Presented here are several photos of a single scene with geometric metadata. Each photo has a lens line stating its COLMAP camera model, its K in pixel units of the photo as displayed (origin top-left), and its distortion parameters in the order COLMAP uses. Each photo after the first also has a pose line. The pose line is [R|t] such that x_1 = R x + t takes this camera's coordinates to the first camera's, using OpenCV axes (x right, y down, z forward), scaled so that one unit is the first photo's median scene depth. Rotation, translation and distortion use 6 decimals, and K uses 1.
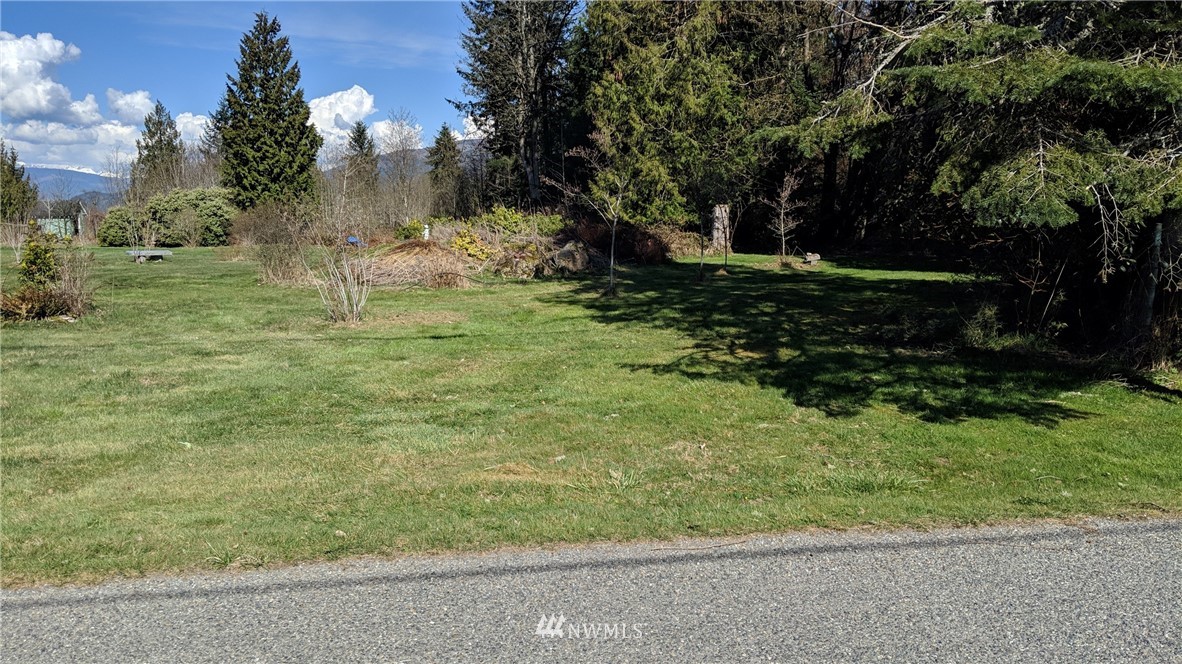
lens RADIAL K [[935.3, 0, 591.0], [0, 935.3, 332.0], [0, 0, 1]] dist [0.122377, -0.001607]
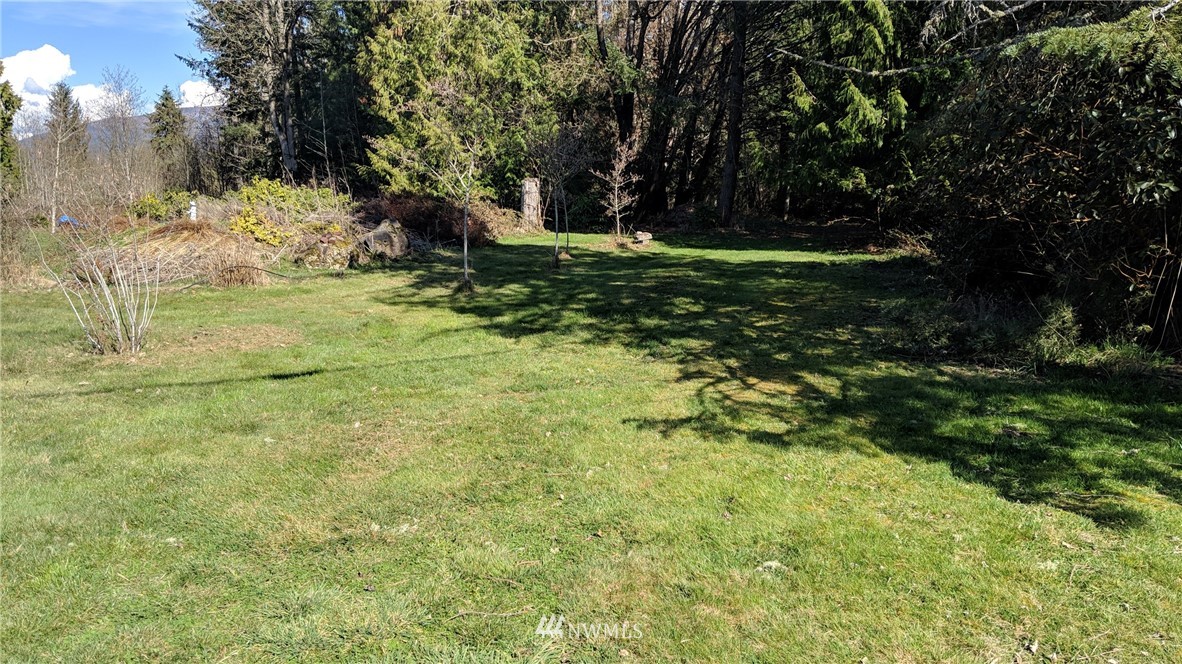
lens RADIAL K [[925.2, 0, 591.3], [0, 925.2, 347.1], [0, 0, 1]] dist [-0.010045, -0.004021]
pose [[0.961380, -0.043552, 0.271758, -0.052456], [0.031429, 0.998314, 0.048805, -0.015506], [-0.273426, -0.038379, 0.961127, 0.132139]]
